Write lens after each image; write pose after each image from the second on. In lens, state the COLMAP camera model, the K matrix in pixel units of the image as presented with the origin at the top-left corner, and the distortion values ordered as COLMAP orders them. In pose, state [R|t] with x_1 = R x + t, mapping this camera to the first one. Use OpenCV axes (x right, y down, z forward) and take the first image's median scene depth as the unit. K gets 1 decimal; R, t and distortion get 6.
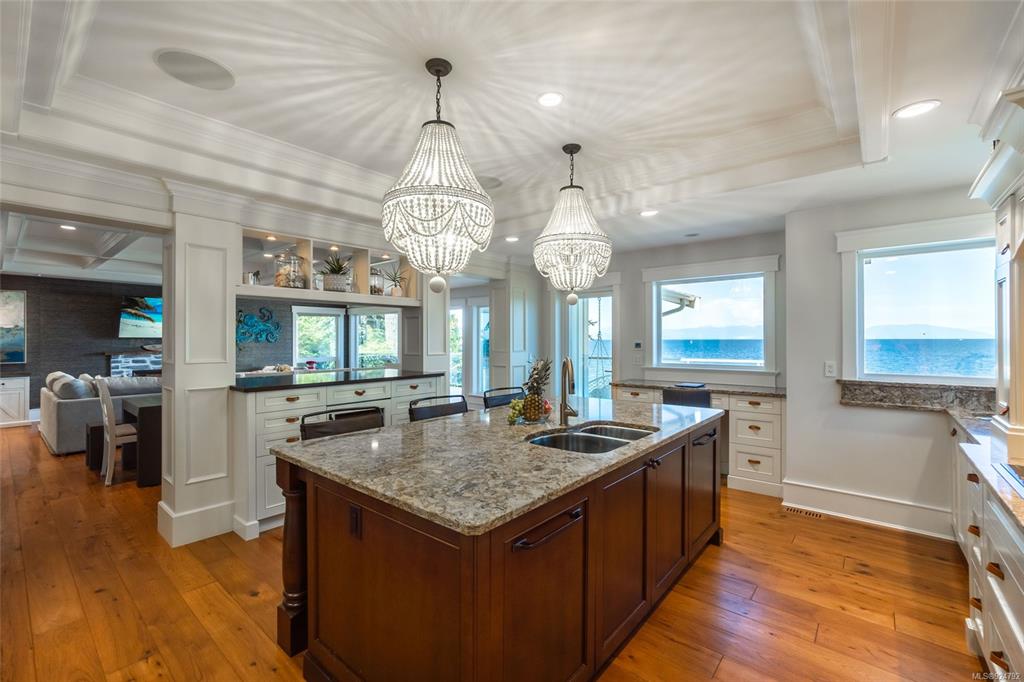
lens RADIAL K [[437.8, 0, 508.7], [0, 437.8, 339.5], [0, 0, 1]] dist [-0.002415, 0.000623]
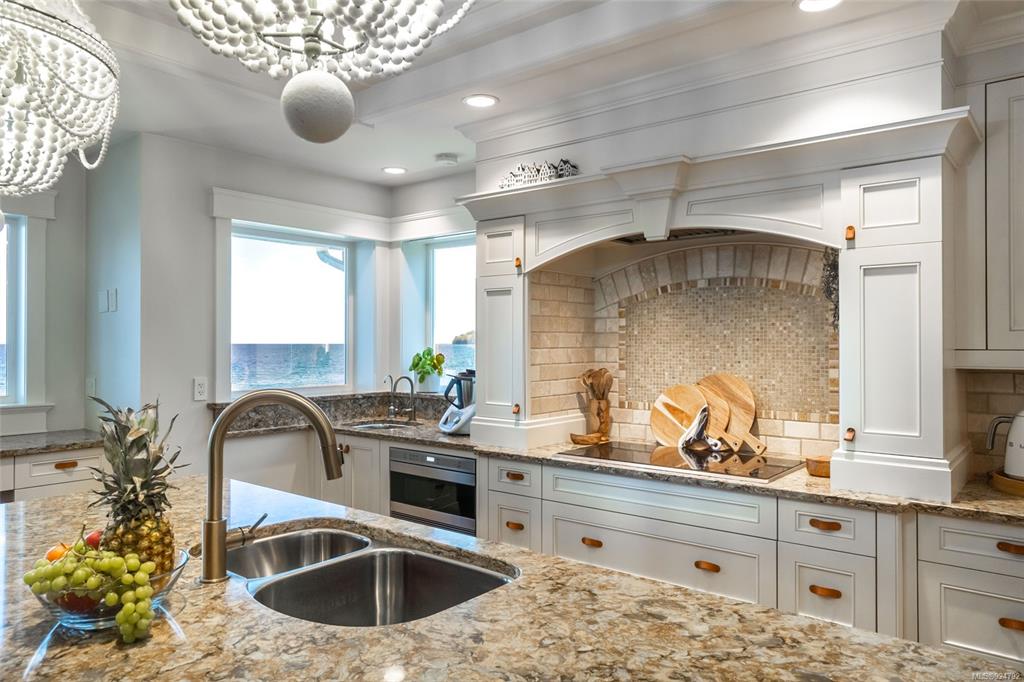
lens RADIAL K [[689.8, 0, 510.2], [0, 689.8, 343.0], [0, 0, 1]] dist [0.009796, 0.005809]
pose [[-0.014004, 0.004439, 0.999892, -0.691284], [-0.002216, 0.999988, -0.004470, 0.004036], [-0.999899, -0.002278, -0.013994, 1.184525]]
